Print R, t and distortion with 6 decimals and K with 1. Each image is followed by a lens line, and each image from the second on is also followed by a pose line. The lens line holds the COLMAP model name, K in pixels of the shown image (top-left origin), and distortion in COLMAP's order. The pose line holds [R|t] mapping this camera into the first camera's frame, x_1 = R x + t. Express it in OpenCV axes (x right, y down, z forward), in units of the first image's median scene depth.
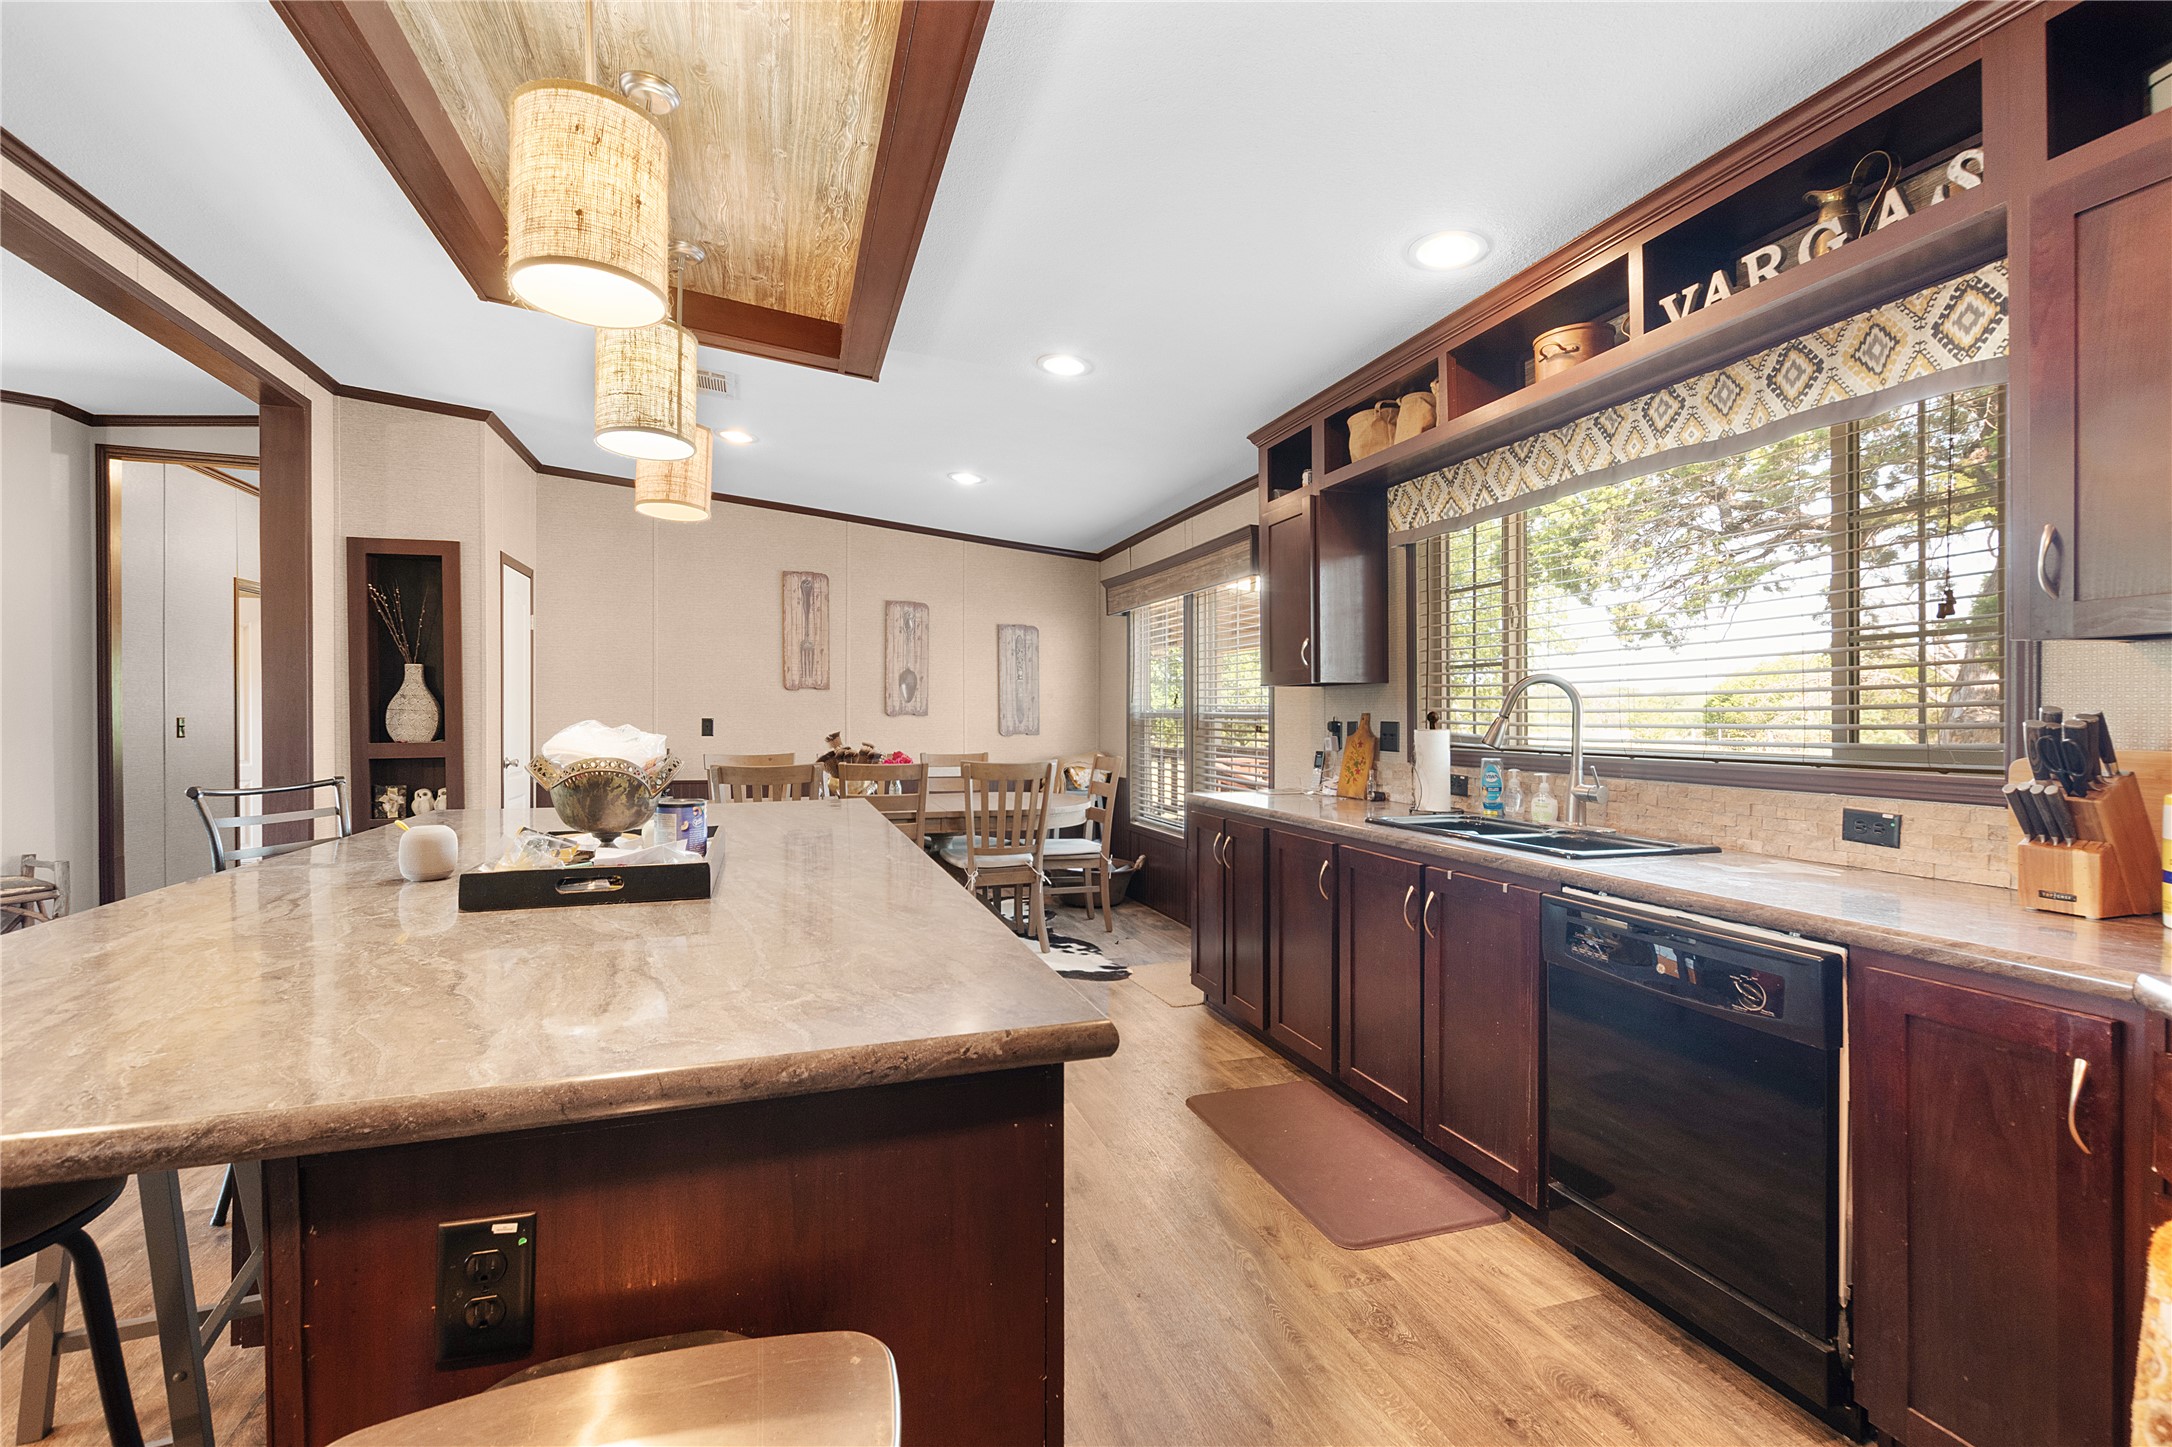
lens RADIAL K [[949.4, 0, 1086.6], [0, 949.4, 720.8], [0, 0, 1]] dist [-0.002359, -0.000469]
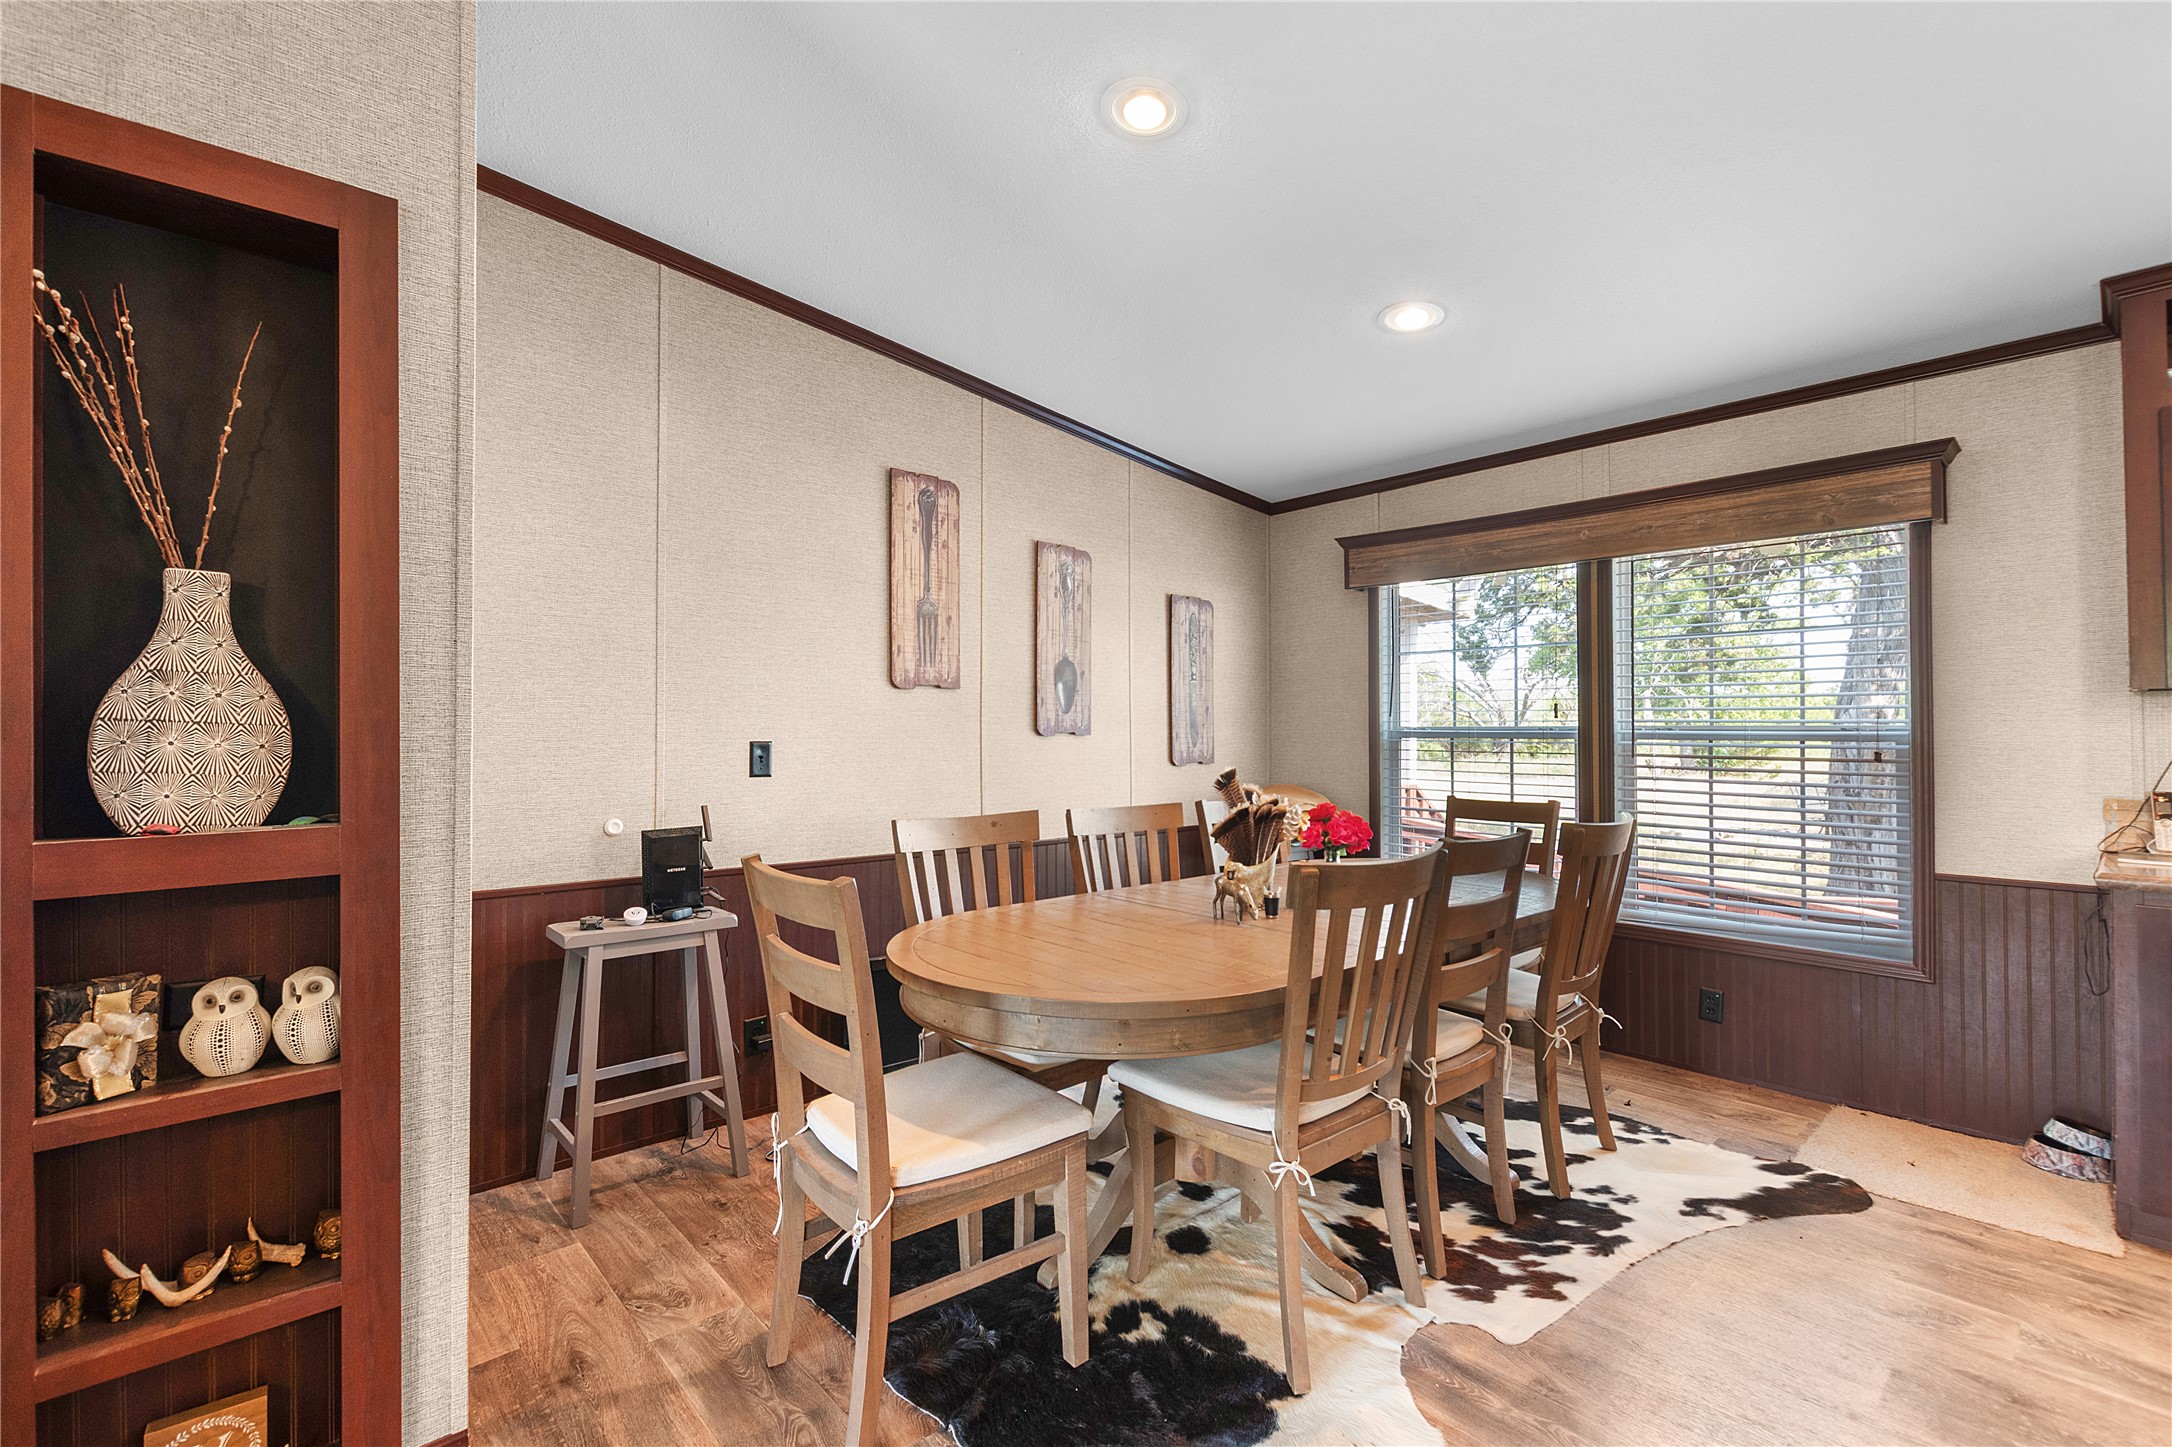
lens RADIAL K [[949.4, 0, 1089.1], [0, 949.4, 720.5], [0, 0, 1]] dist [-0.002359, -0.000469]
pose [[0.912523, 0.005991, 0.408982, -0.437529], [0.000987, 0.999858, -0.016847, -0.004847], [-0.409025, 0.015777, 0.912387, 0.463630]]
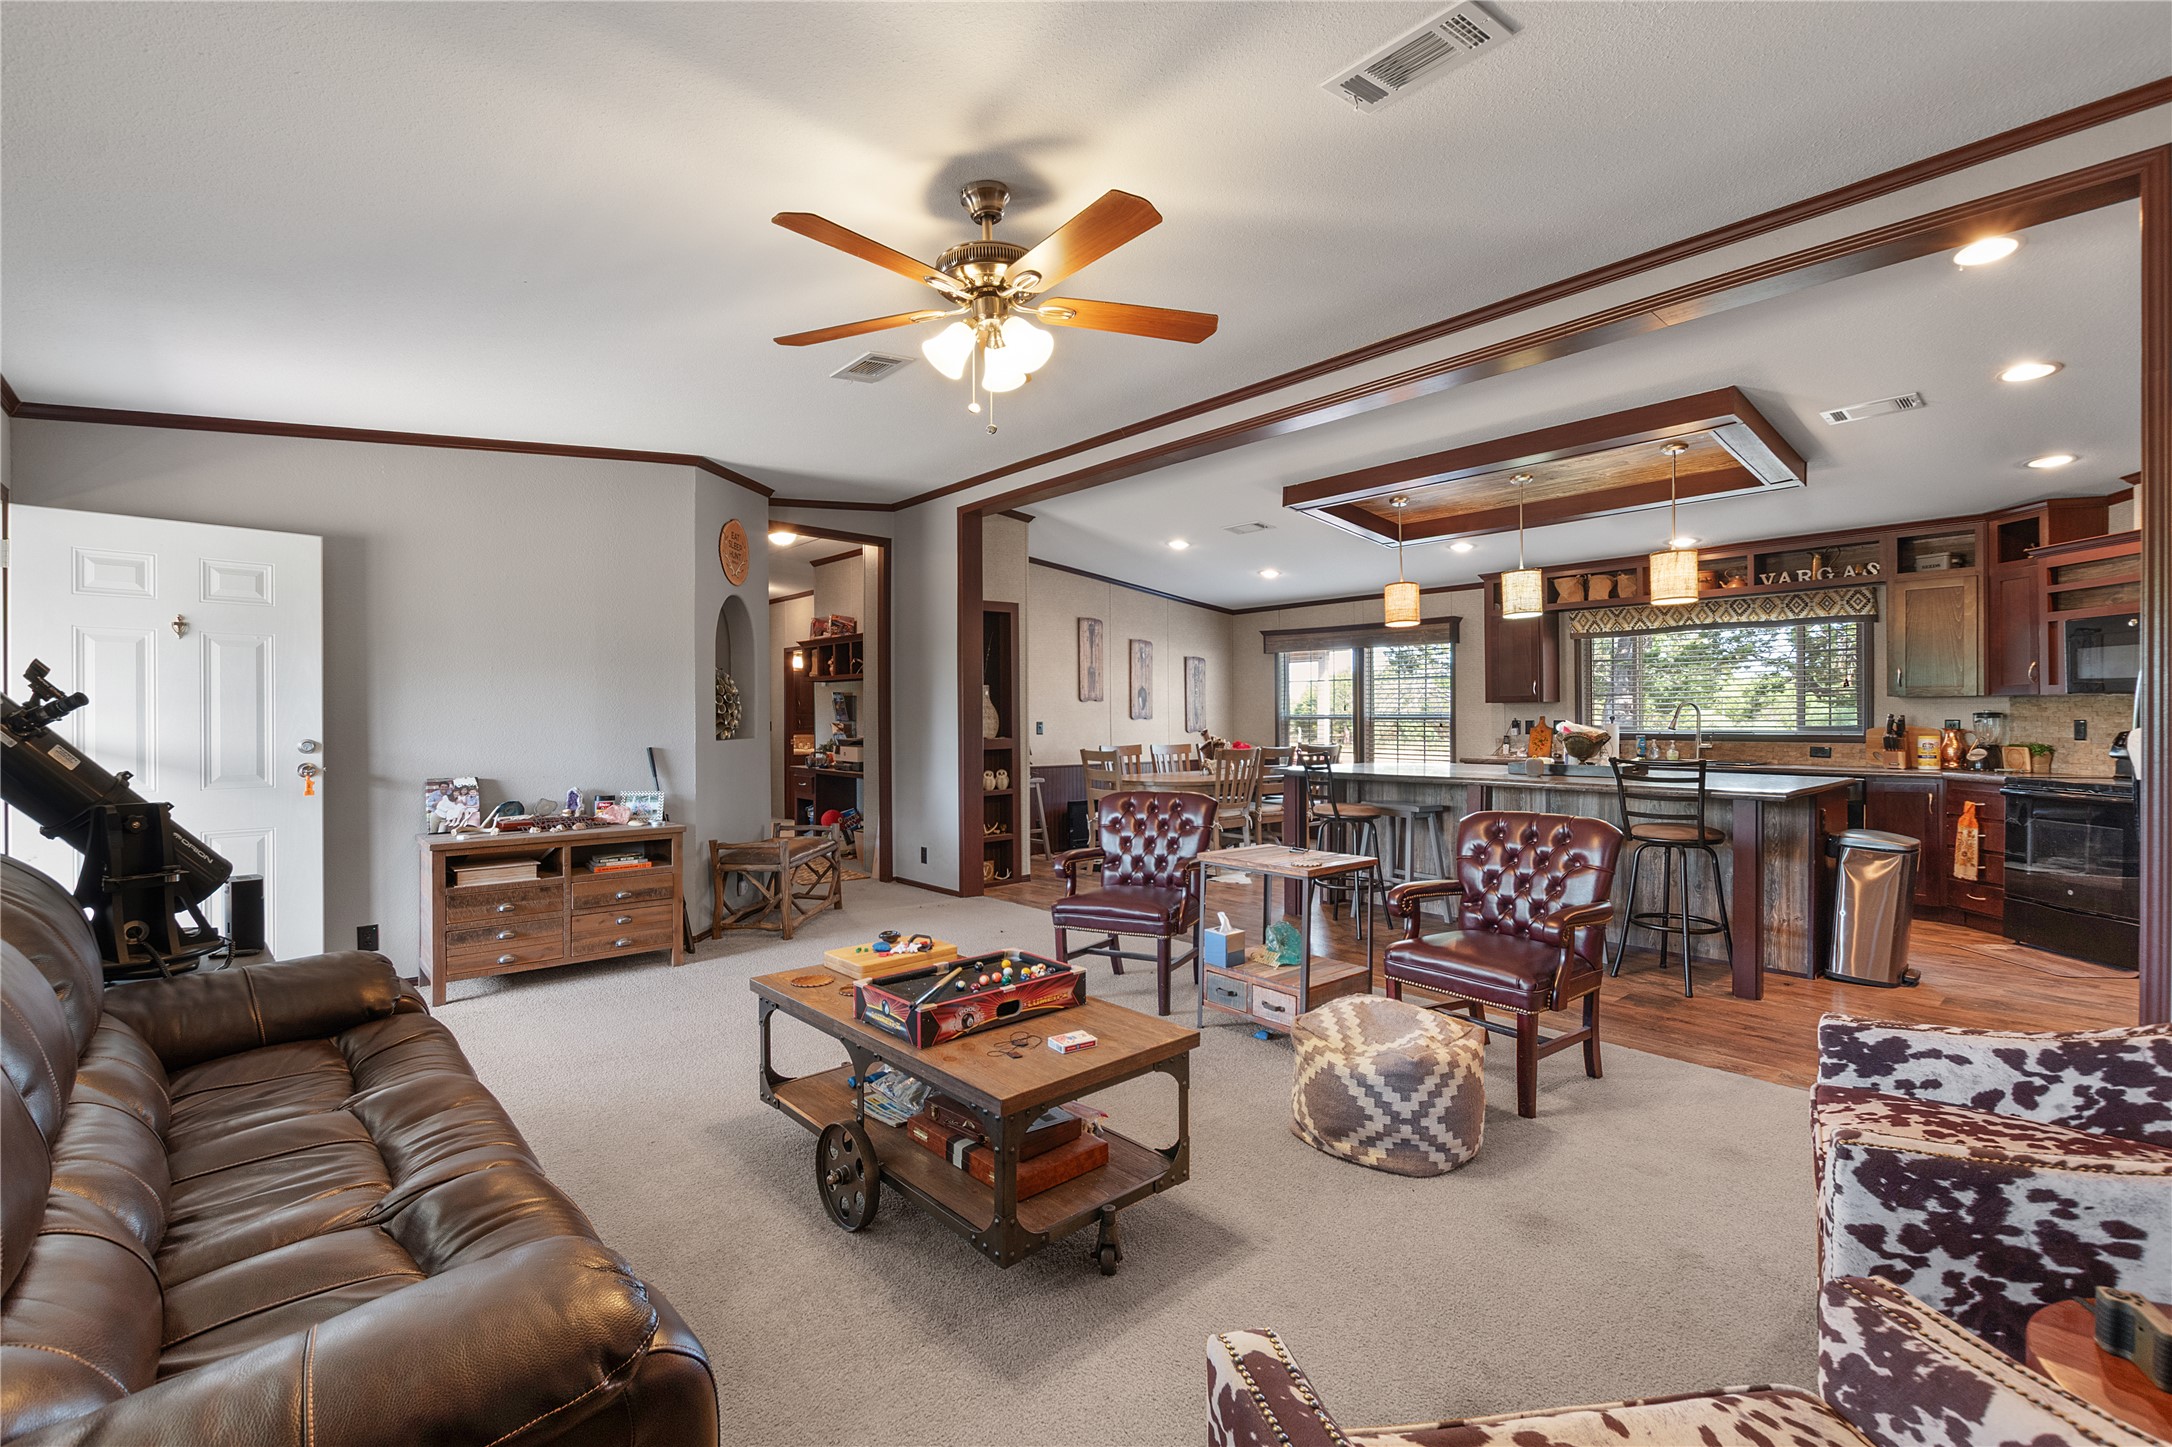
lens RADIAL K [[949.4, 0, 1084.5], [0, 949.4, 723.0], [0, 0, 1]] dist [-0.002359, -0.000469]
pose [[0.919961, -0.005662, 0.391969, -0.870558], [0.006069, 0.999982, 0.000200, -0.000356], [-0.391963, 0.002195, 0.919978, -0.308499]]
